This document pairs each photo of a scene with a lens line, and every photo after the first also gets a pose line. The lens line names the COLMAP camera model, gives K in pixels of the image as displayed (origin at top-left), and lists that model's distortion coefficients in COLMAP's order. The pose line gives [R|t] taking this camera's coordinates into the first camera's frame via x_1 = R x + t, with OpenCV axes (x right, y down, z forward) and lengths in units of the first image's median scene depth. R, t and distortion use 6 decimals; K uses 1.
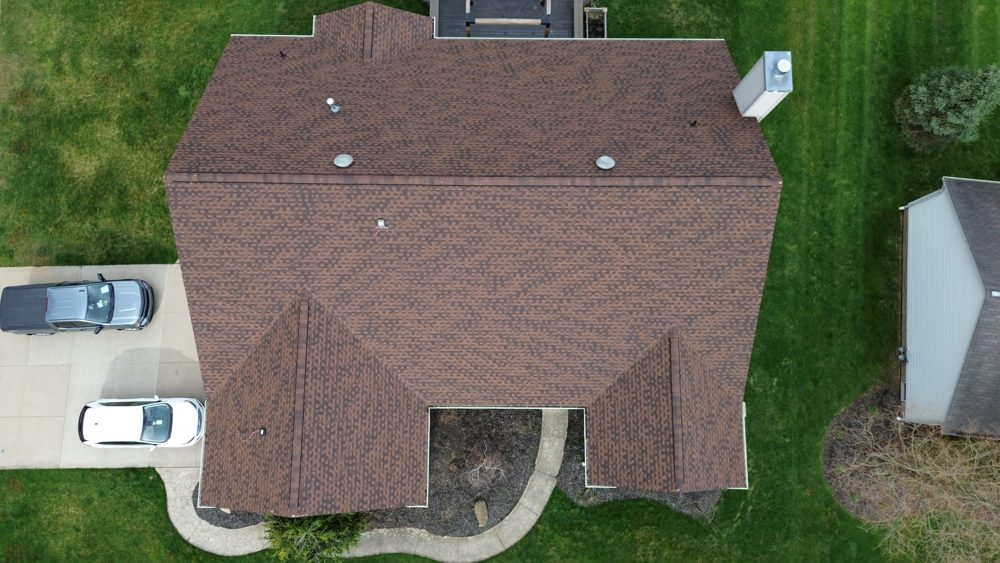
lens RADIAL K [[705.7, 0, 500.0], [0, 705.7, 281.5], [0, 0, 1]] dist [0.079860, -0.001725]
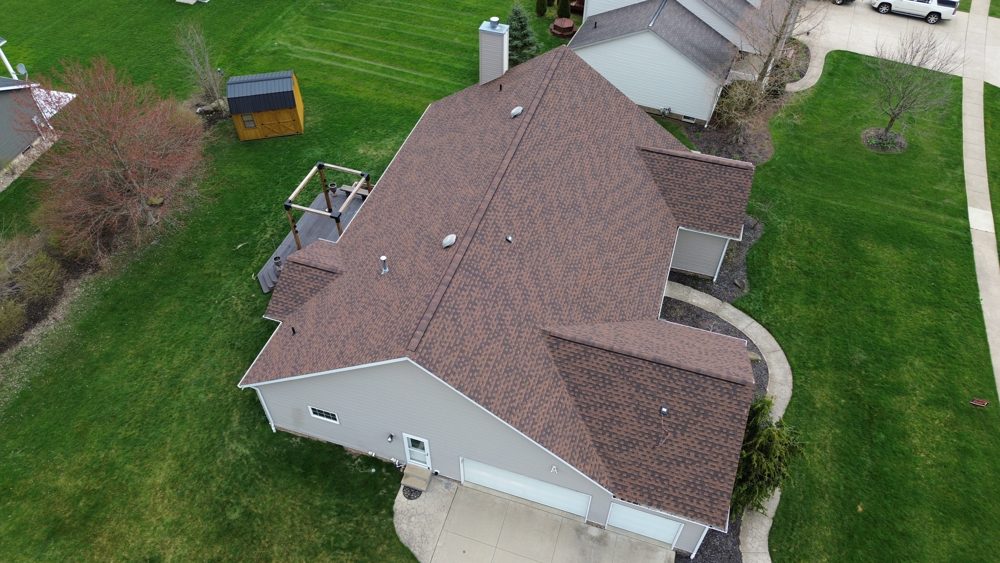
lens RADIAL K [[705.7, 0, 500.0], [0, 705.7, 281.5], [0, 0, 1]] dist [0.079860, -0.001725]
pose [[0.299980, -0.705511, 0.642080, -0.879331], [0.942247, 0.324225, -0.083964, 0.019432], [-0.148941, 0.630185, 0.762026, 0.161644]]
